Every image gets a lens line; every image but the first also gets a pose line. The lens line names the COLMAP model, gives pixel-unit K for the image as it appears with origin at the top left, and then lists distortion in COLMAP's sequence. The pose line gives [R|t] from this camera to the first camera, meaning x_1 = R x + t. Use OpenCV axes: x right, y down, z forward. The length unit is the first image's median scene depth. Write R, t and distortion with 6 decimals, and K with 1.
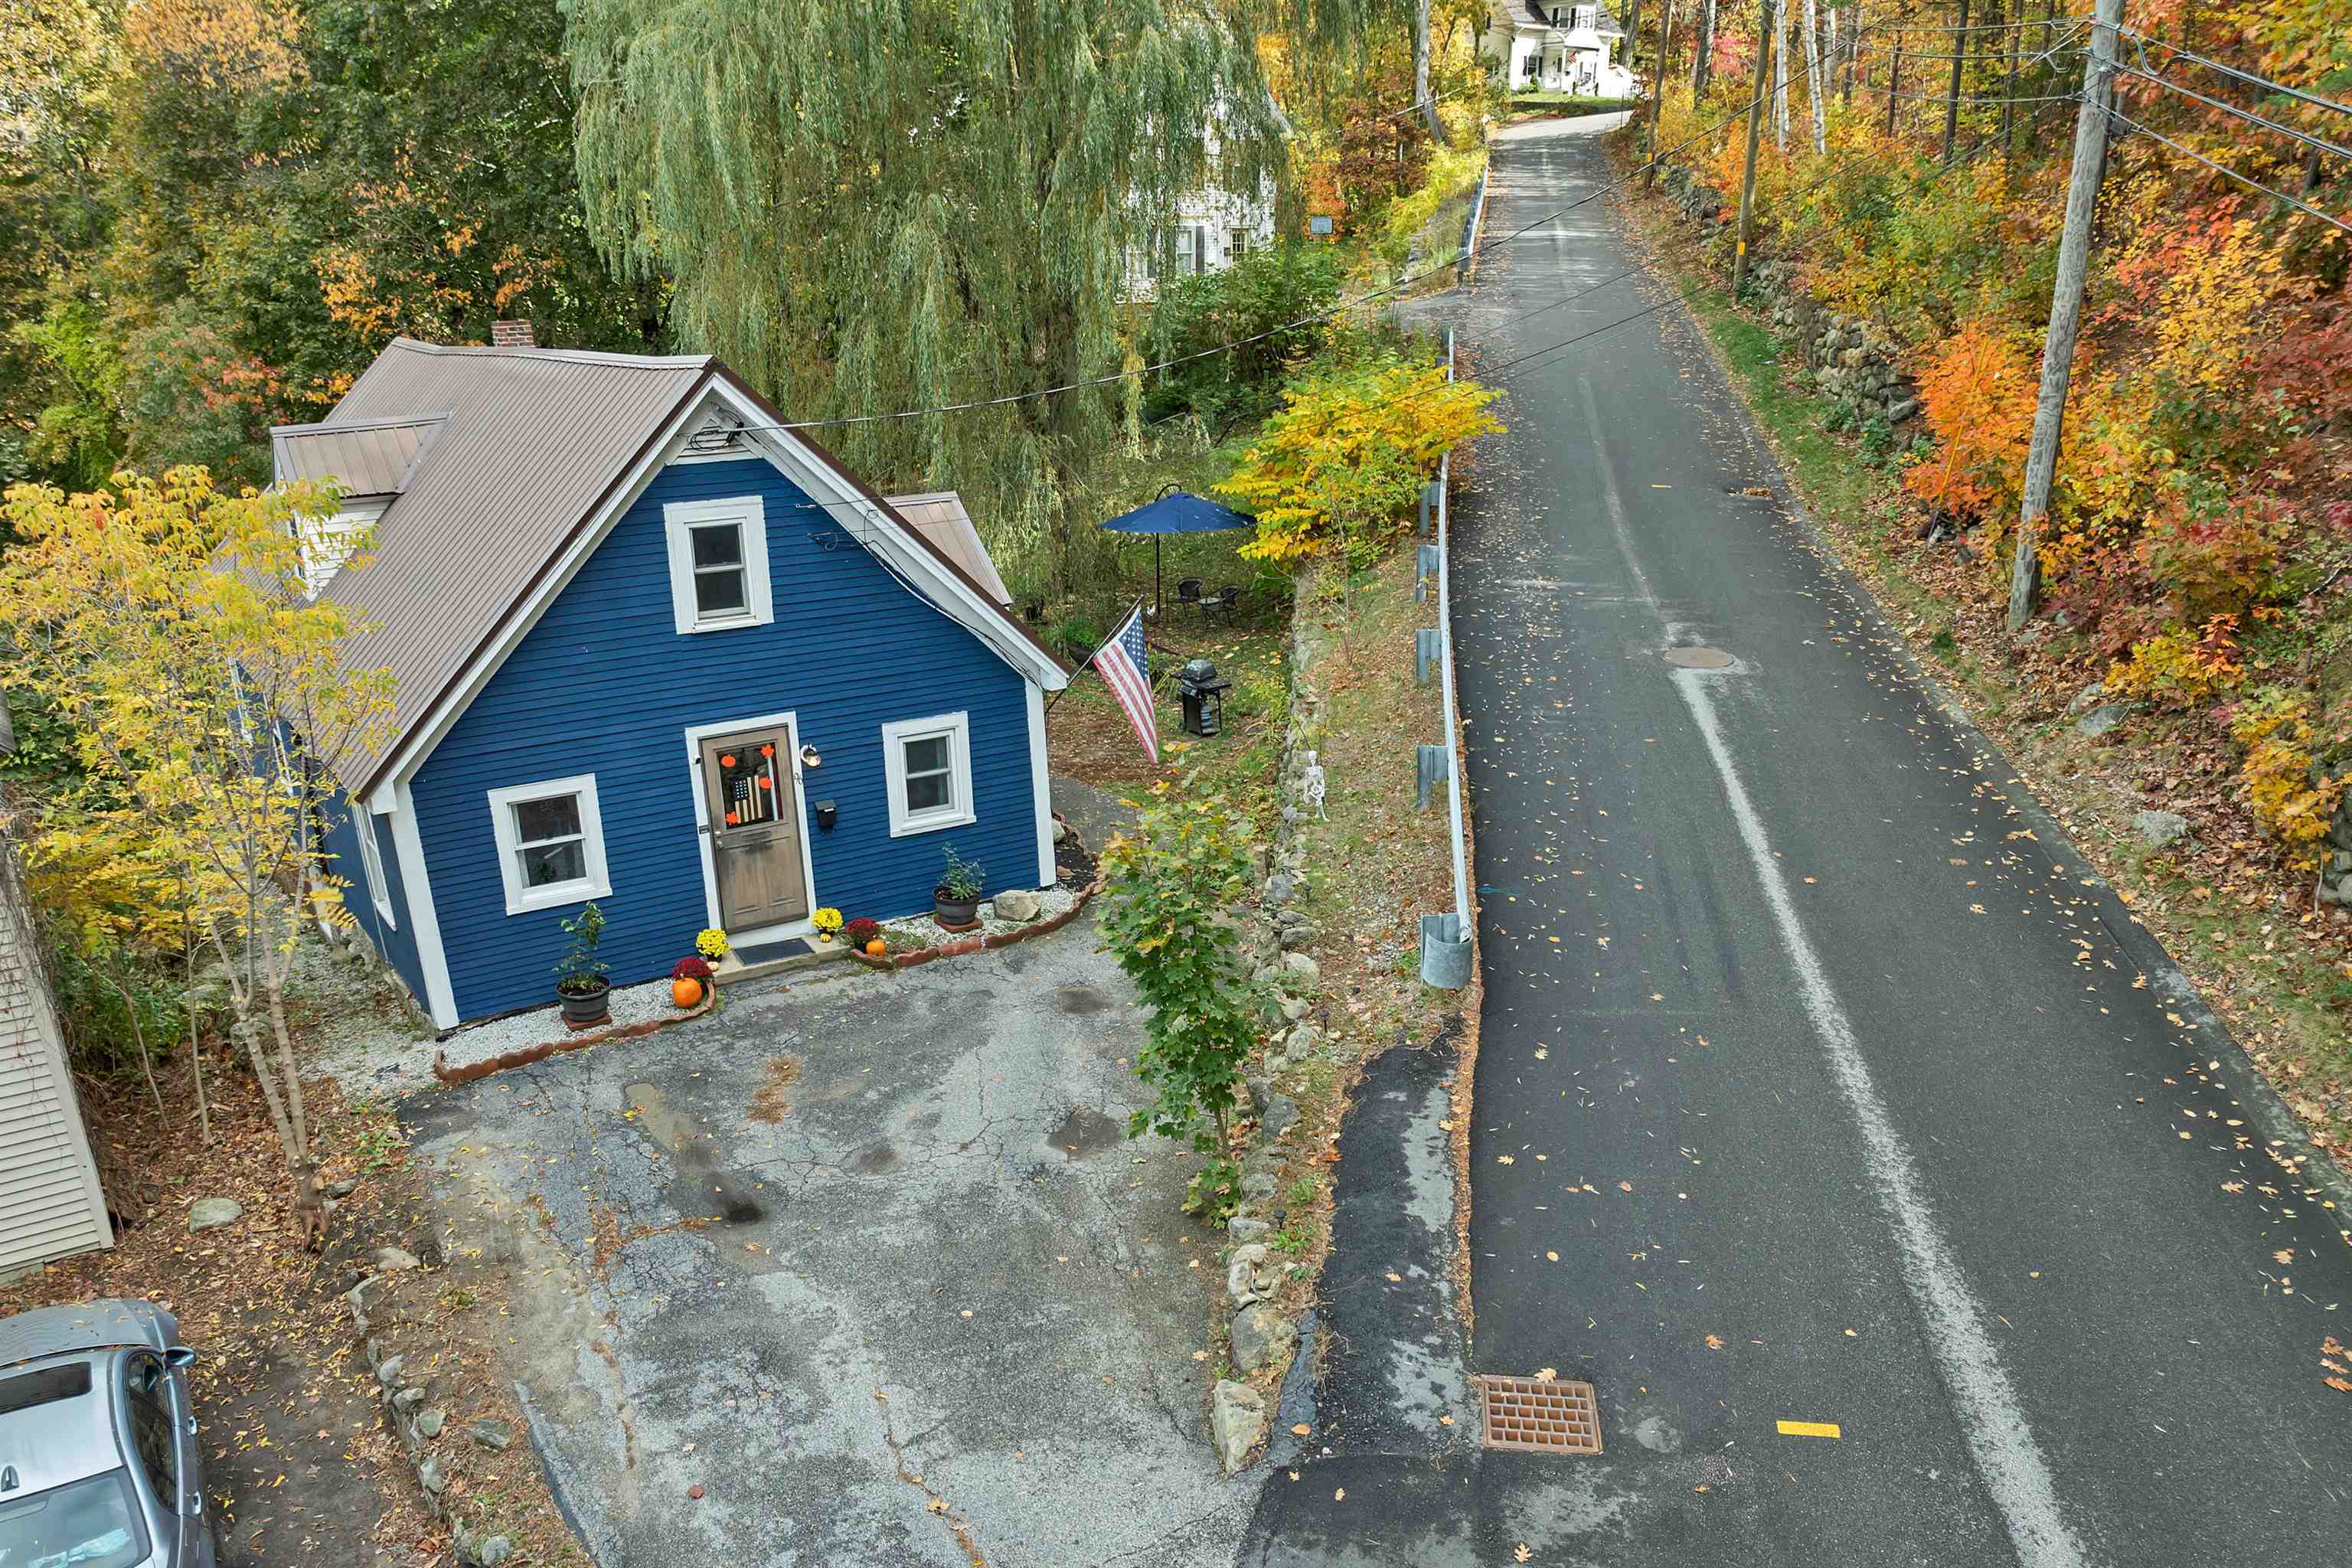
lens RADIAL K [[1680.3, 0, 1171.5], [0, 1680.3, 1015.8], [0, 0, 1]] dist [-0.030092, -0.006414]
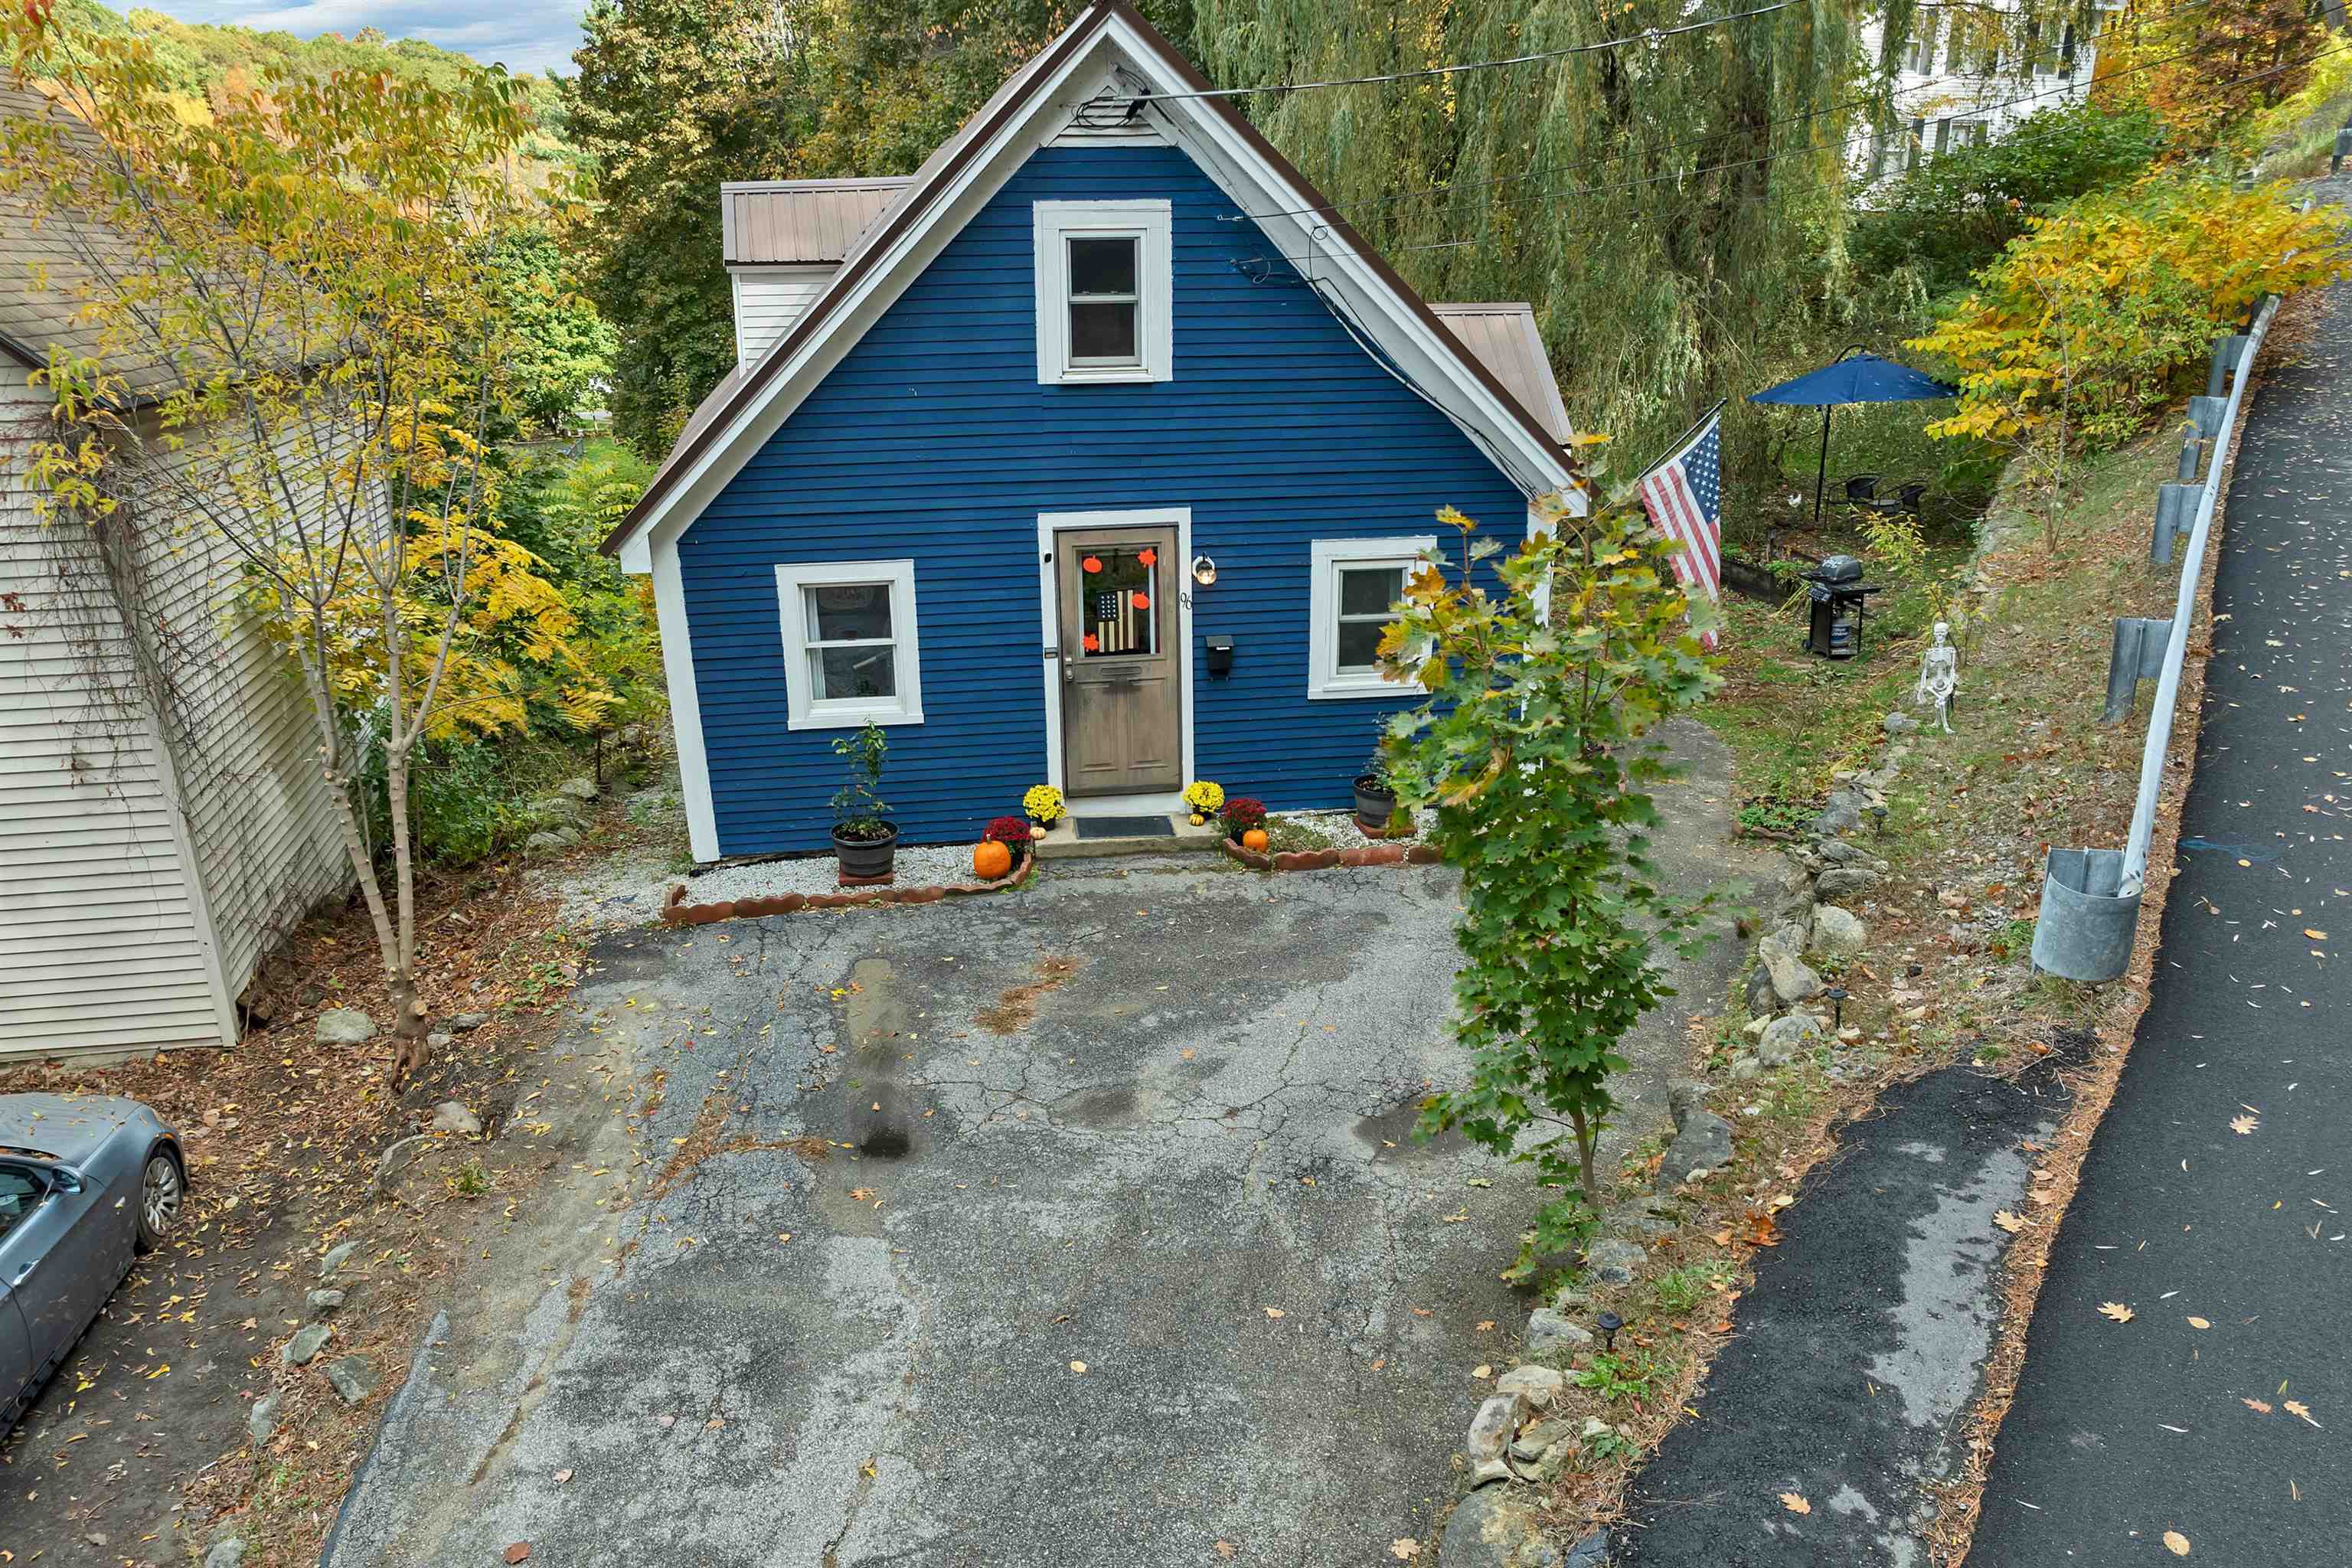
lens RADIAL K [[1680.3, 0, 1171.5], [0, 1680.3, 1015.8], [0, 0, 1]] dist [-0.030092, -0.006414]
pose [[0.913302, 0.155403, -0.376469, 0.086765], [-0.155870, 0.987339, 0.029429, 0.021527], [0.376276, 0.031803, 0.925962, 0.330719]]
